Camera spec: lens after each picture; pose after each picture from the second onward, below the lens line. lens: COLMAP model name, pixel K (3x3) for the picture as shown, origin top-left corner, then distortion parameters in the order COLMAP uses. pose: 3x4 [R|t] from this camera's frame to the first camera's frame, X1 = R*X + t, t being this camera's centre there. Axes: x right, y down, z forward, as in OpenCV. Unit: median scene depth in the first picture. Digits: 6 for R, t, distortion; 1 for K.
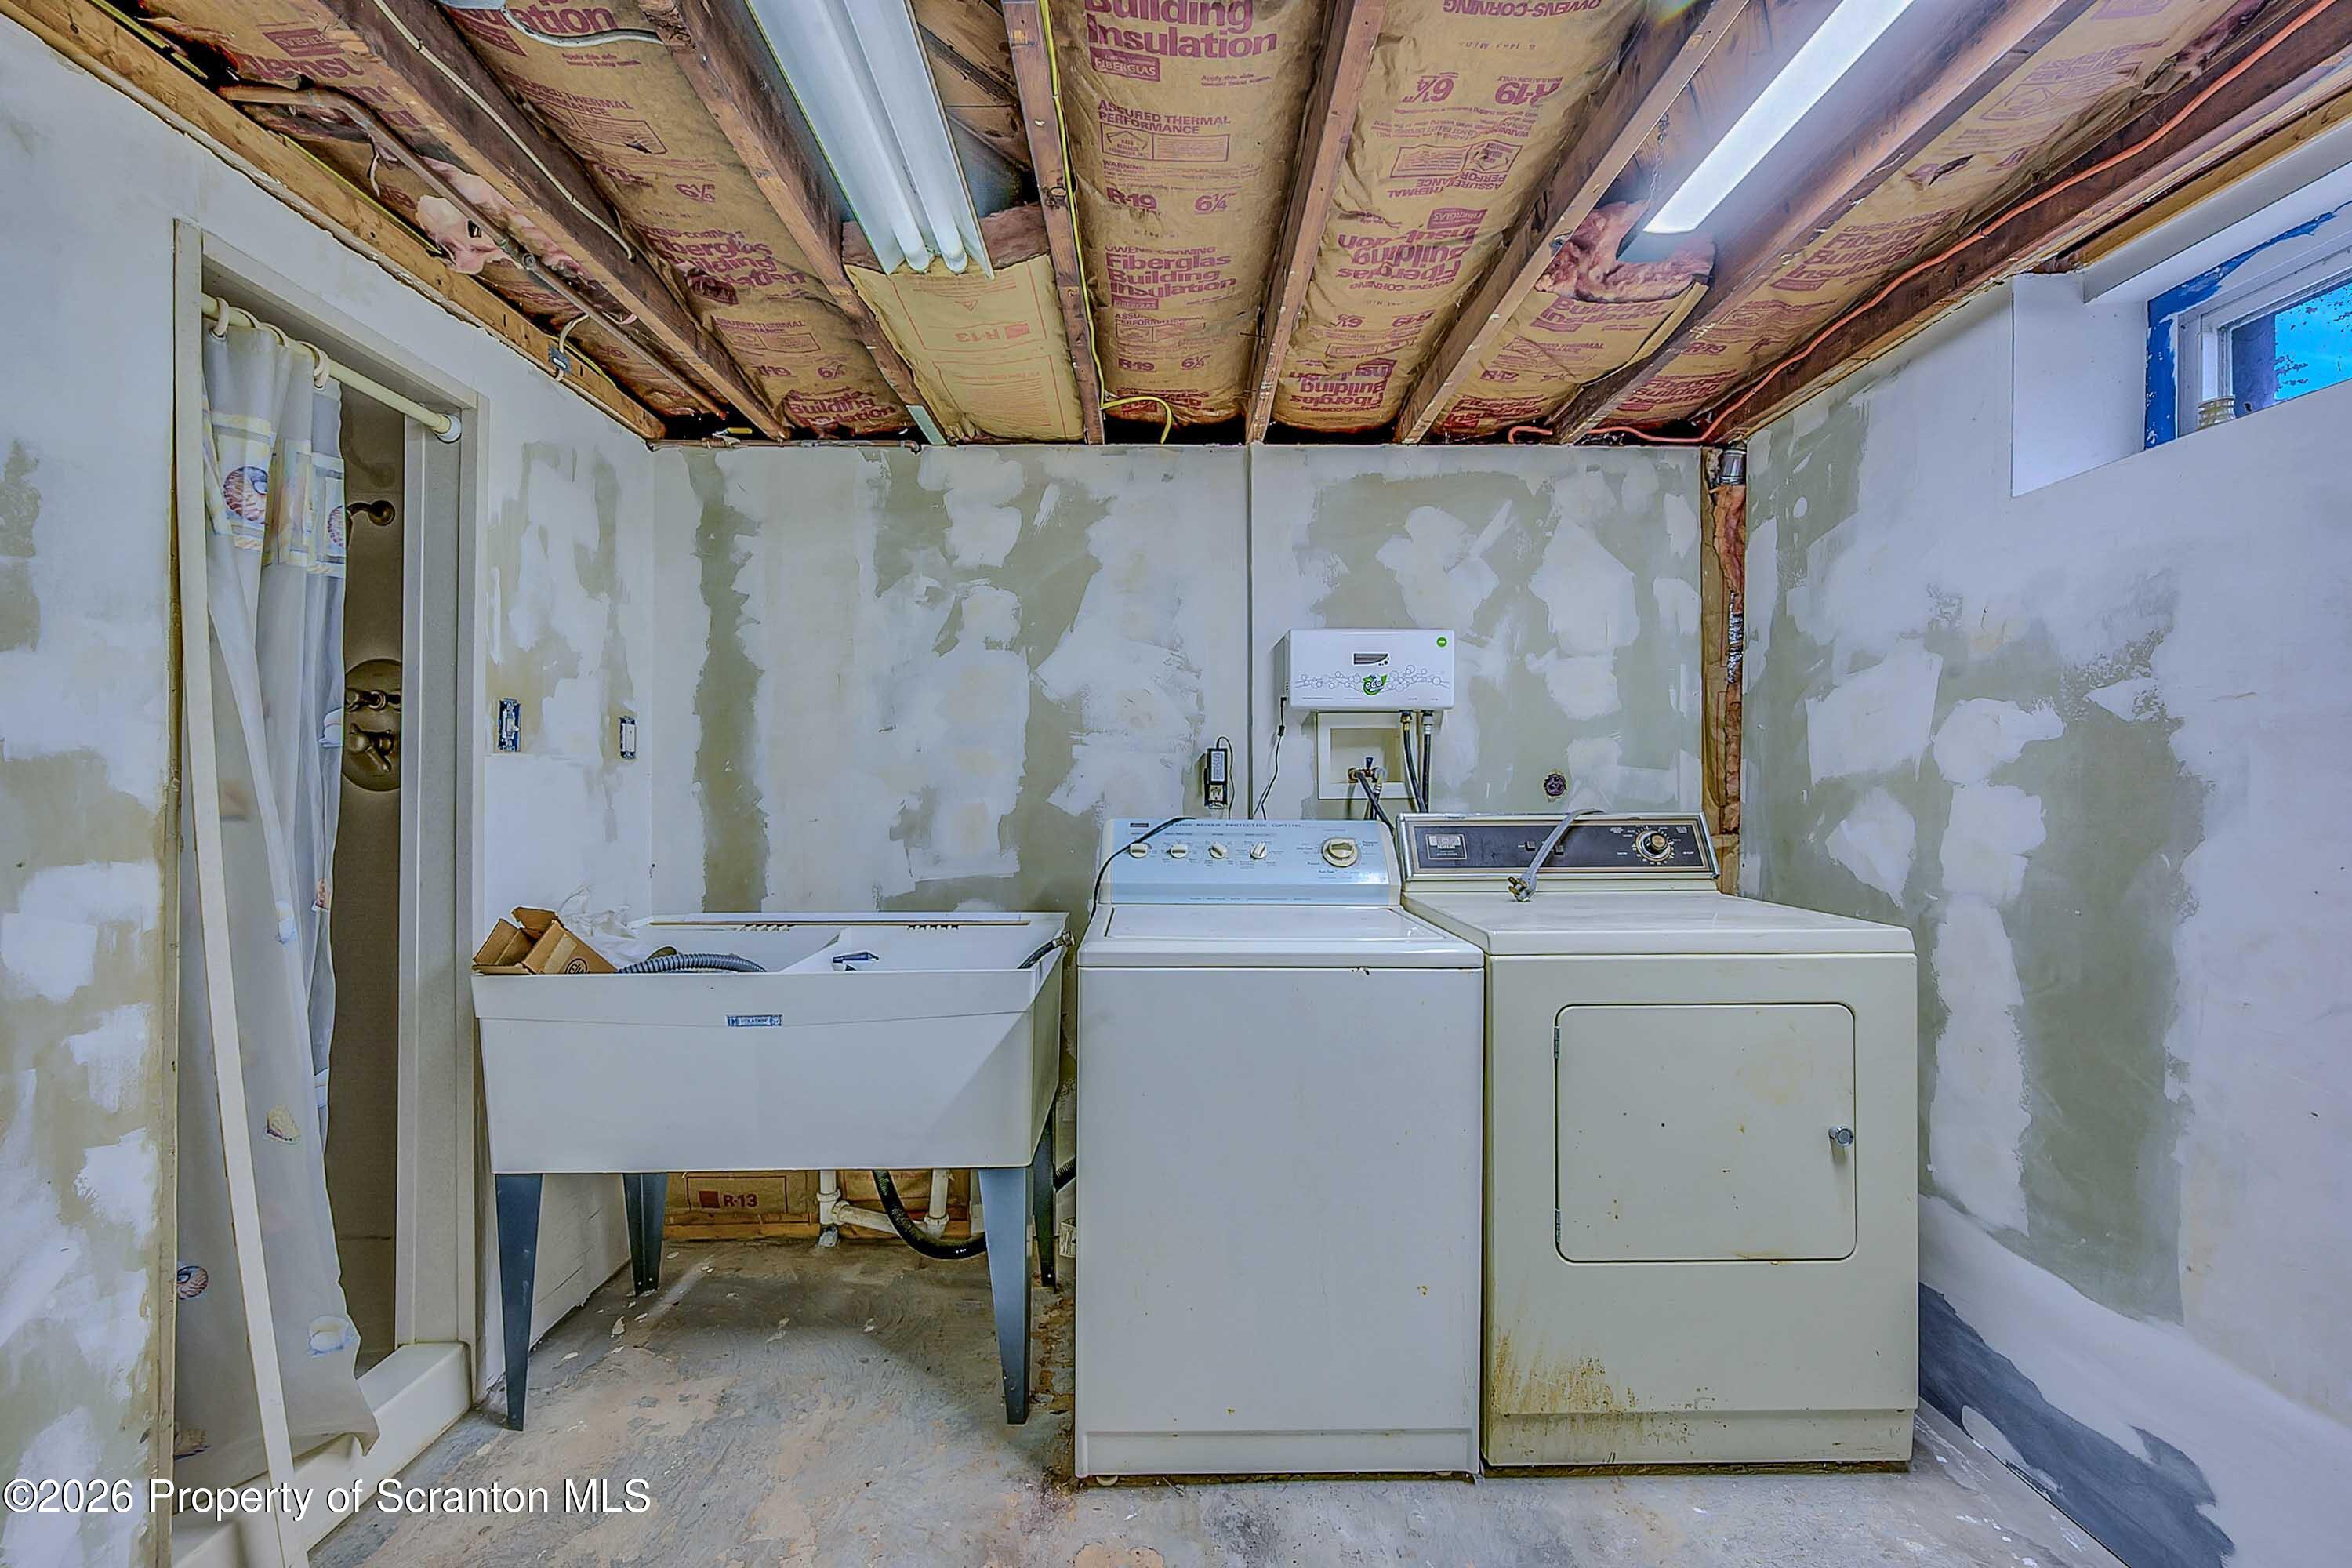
lens RADIAL K [[930.9, 0, 1183.2], [0, 930.9, 781.7], [0, 0, 1]] dist [-0.000104, 0.000575]
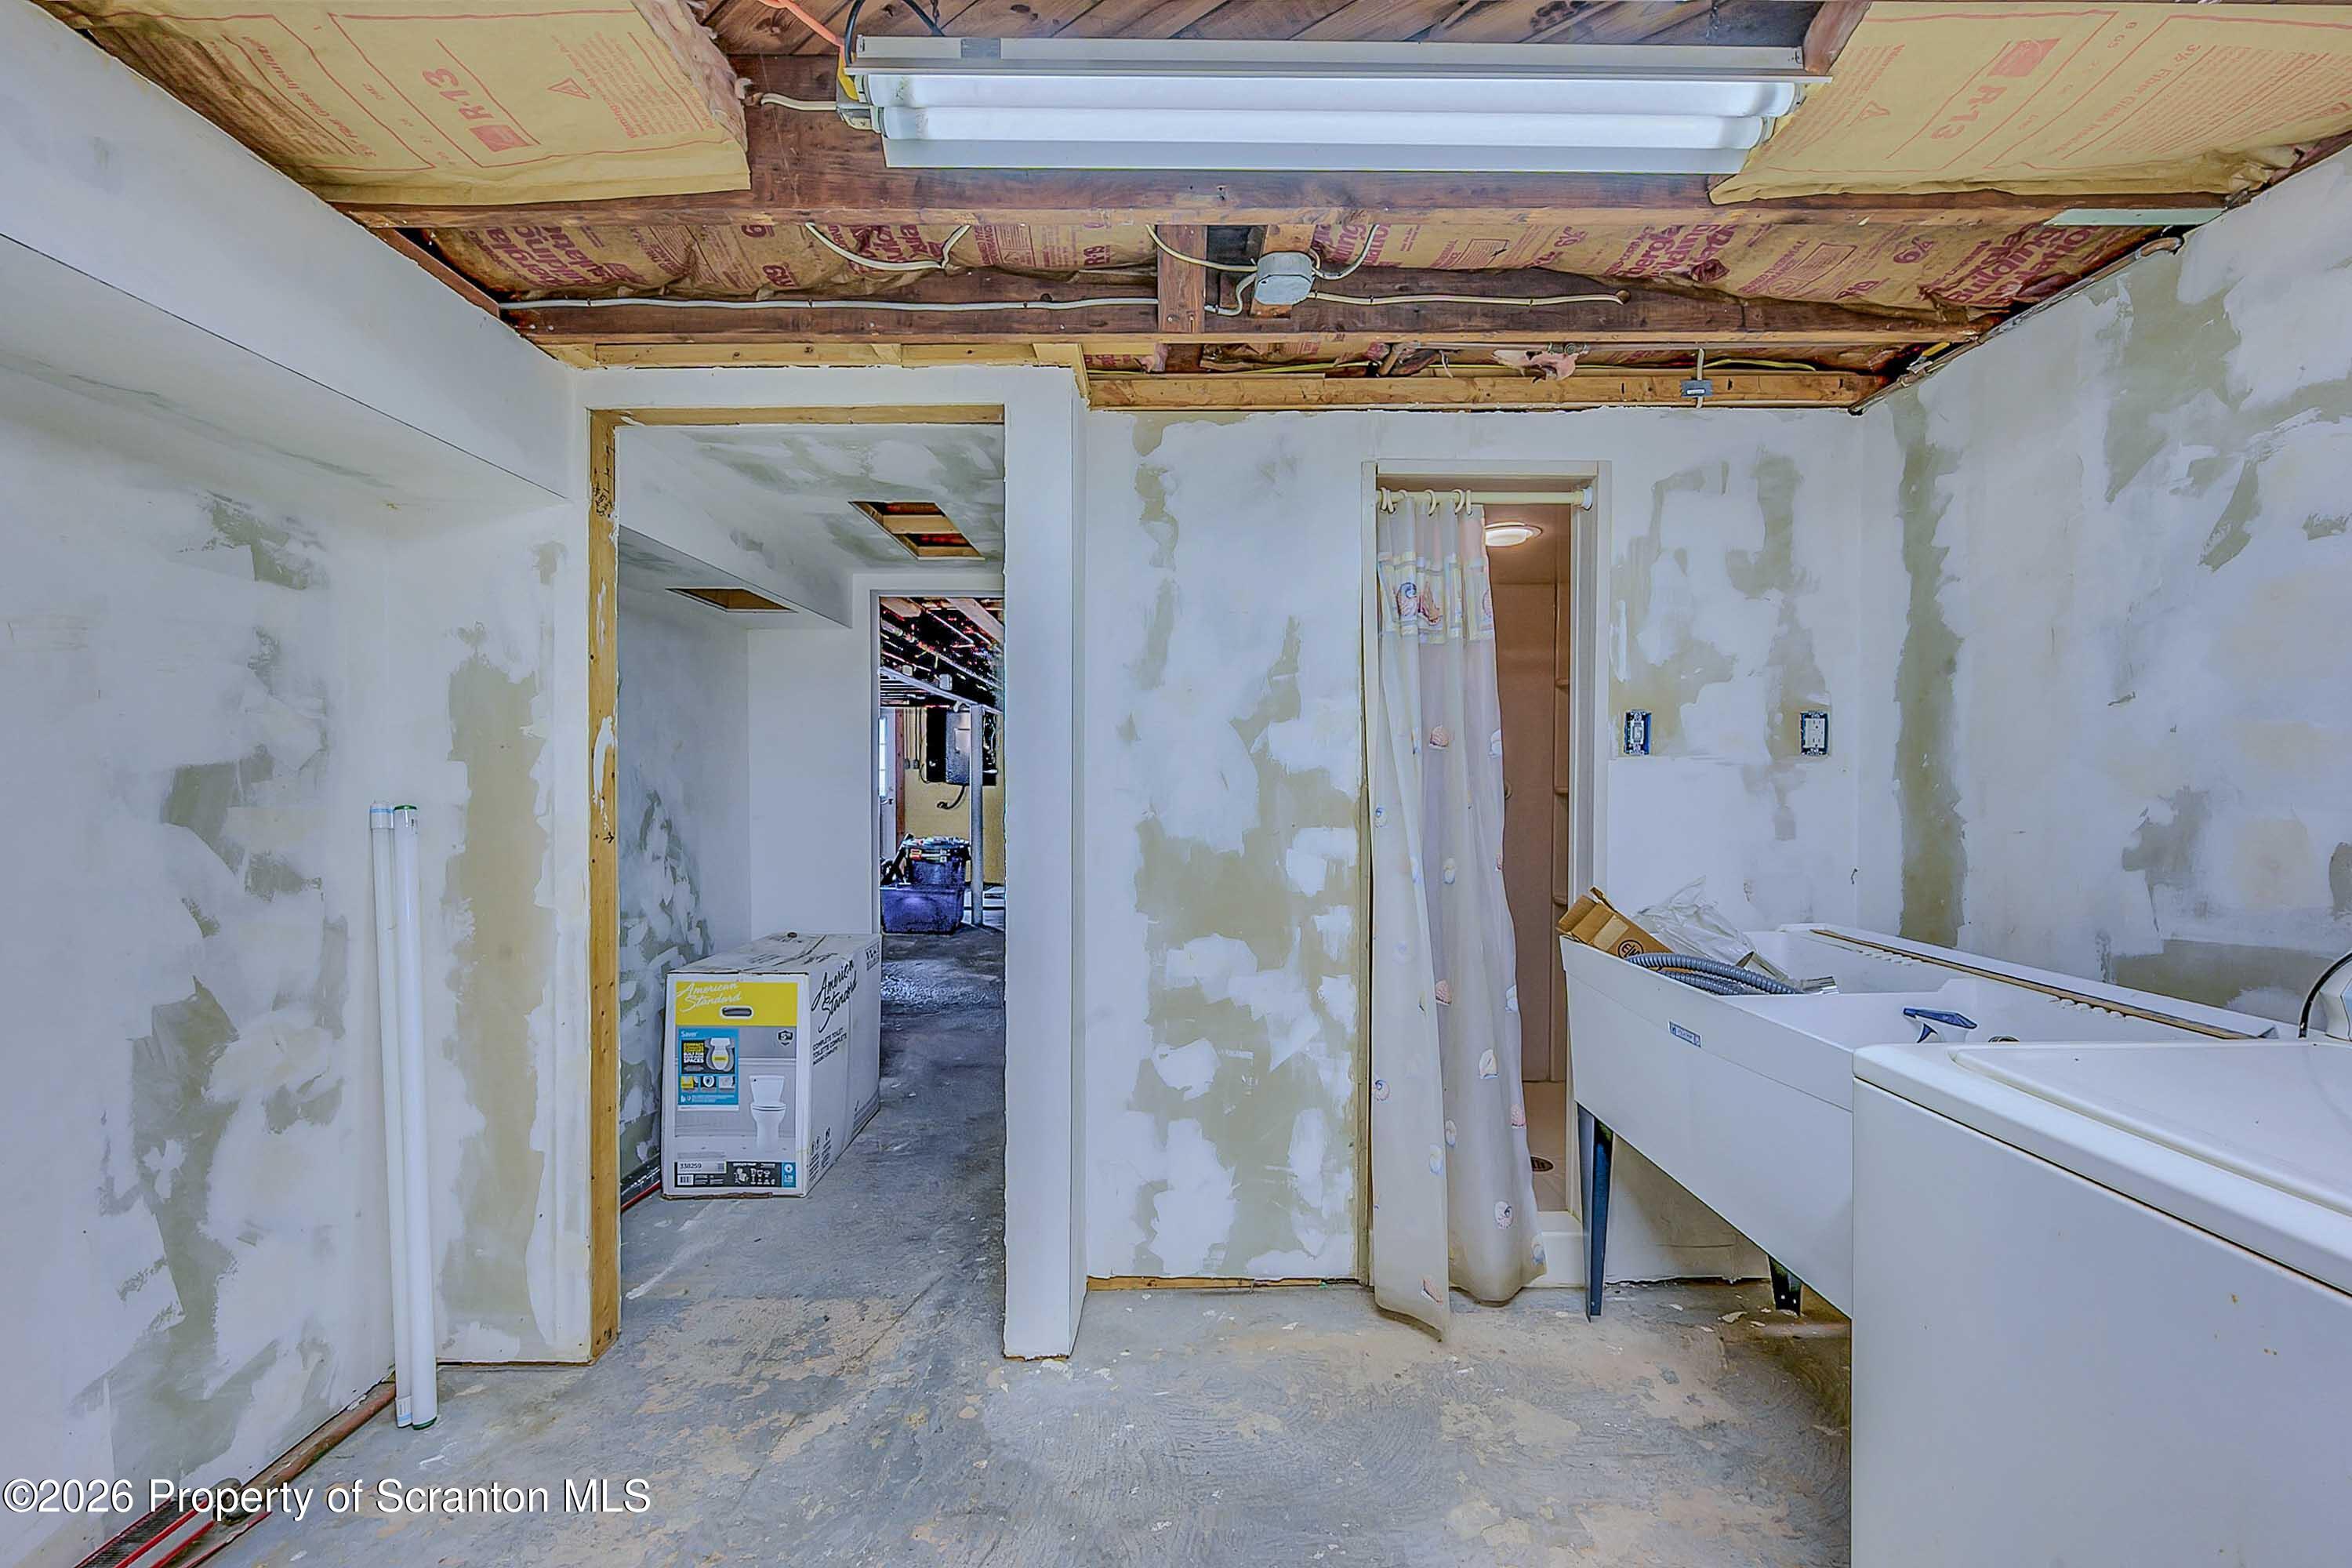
lens RADIAL K [[927.8, 0, 1175.9], [0, 927.8, 775.5], [0, 0, 1]] dist [-0.000954, -0.000231]
pose [[-0.008916, -0.000249, -0.999960, 0.398354], [0.009544, 0.999954, -0.000334, -0.010701], [0.999915, -0.009547, -0.008913, 0.392879]]
